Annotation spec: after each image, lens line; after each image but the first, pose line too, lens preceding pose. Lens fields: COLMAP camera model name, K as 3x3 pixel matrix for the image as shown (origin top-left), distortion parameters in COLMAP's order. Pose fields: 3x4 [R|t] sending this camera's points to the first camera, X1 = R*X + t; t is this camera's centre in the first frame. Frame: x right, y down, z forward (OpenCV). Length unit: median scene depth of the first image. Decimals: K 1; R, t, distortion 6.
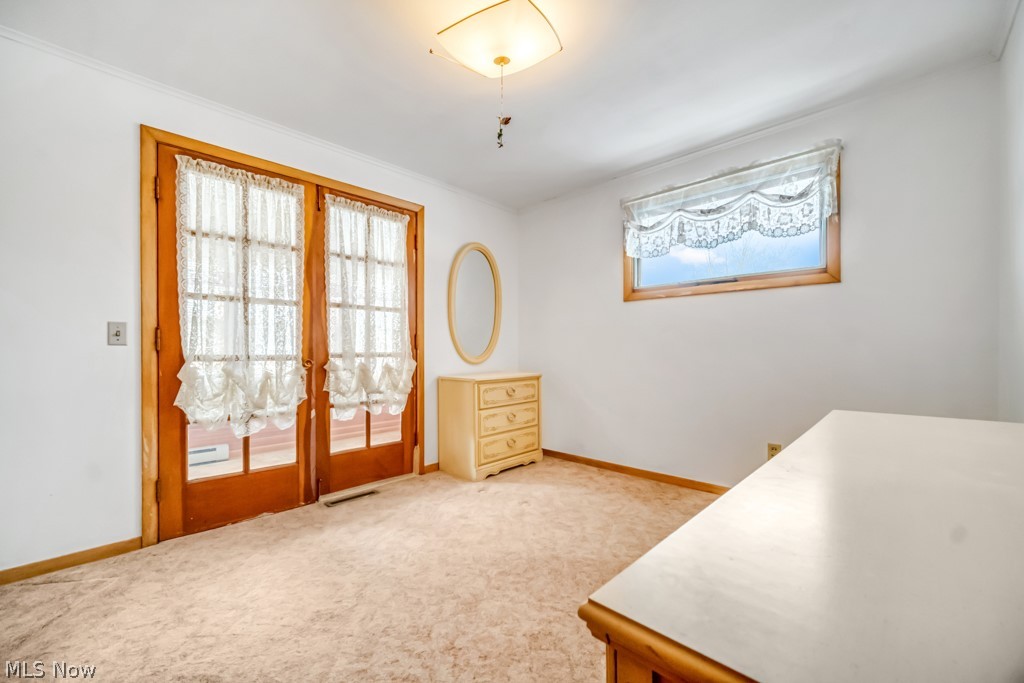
lens RADIAL K [[412.6, 0, 511.0], [0, 412.6, 350.4], [0, 0, 1]] dist [-0.002225, 0.000154]
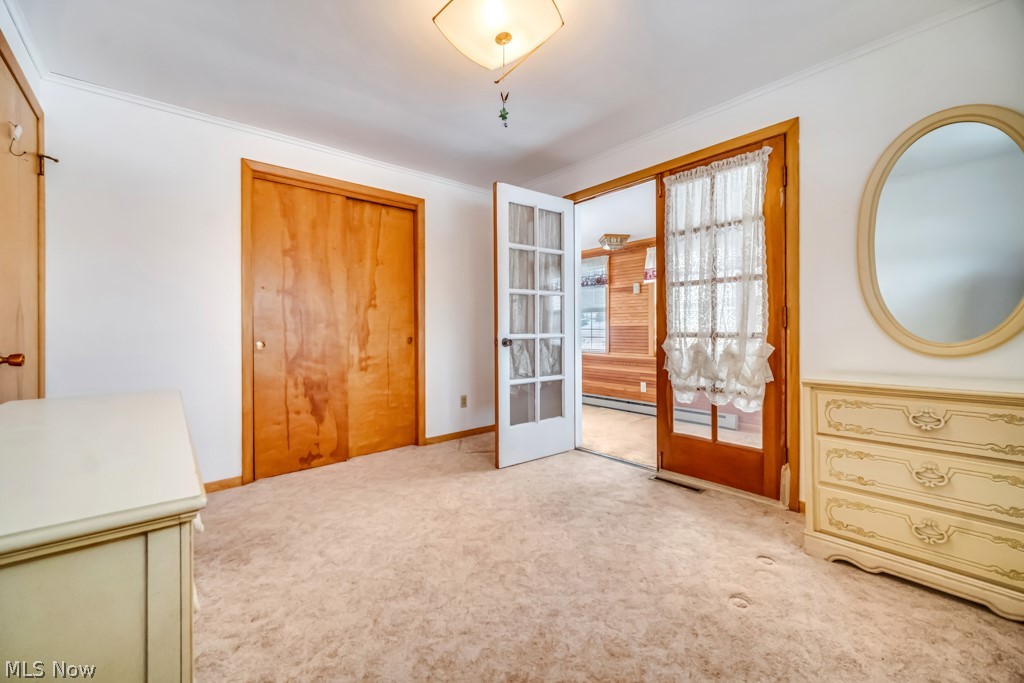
lens RADIAL K [[412.6, 0, 503.6], [0, 412.6, 326.1], [0, 0, 1]] dist [-0.002225, 0.000154]
pose [[-0.093210, 0.001067, -0.995646, 0.557752], [0.005139, 0.999987, 0.000591, -0.010370], [0.995633, -0.005062, -0.093214, 0.637328]]
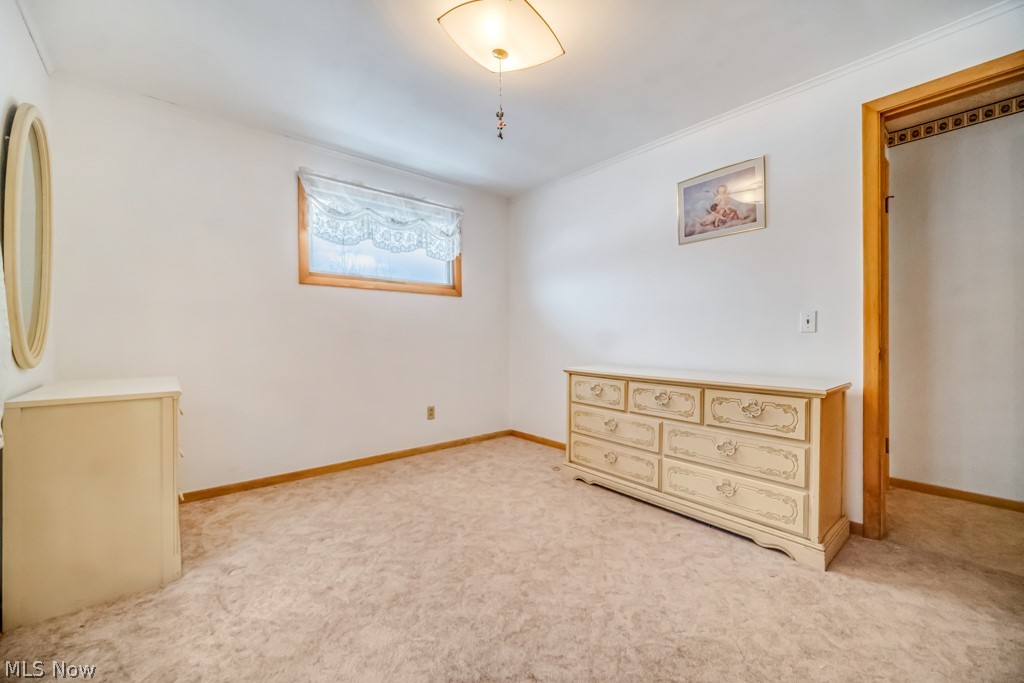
lens RADIAL K [[406.0, 0, 510.0], [0, 406.0, 338.7], [0, 0, 1]] dist [-0.001475, 0.000030]
pose [[0.091510, 0.000005, 0.995804, -0.596874], [0.003189, 0.999995, -0.000298, 0.000076], [-0.995799, 0.003203, 0.091509, 0.520111]]
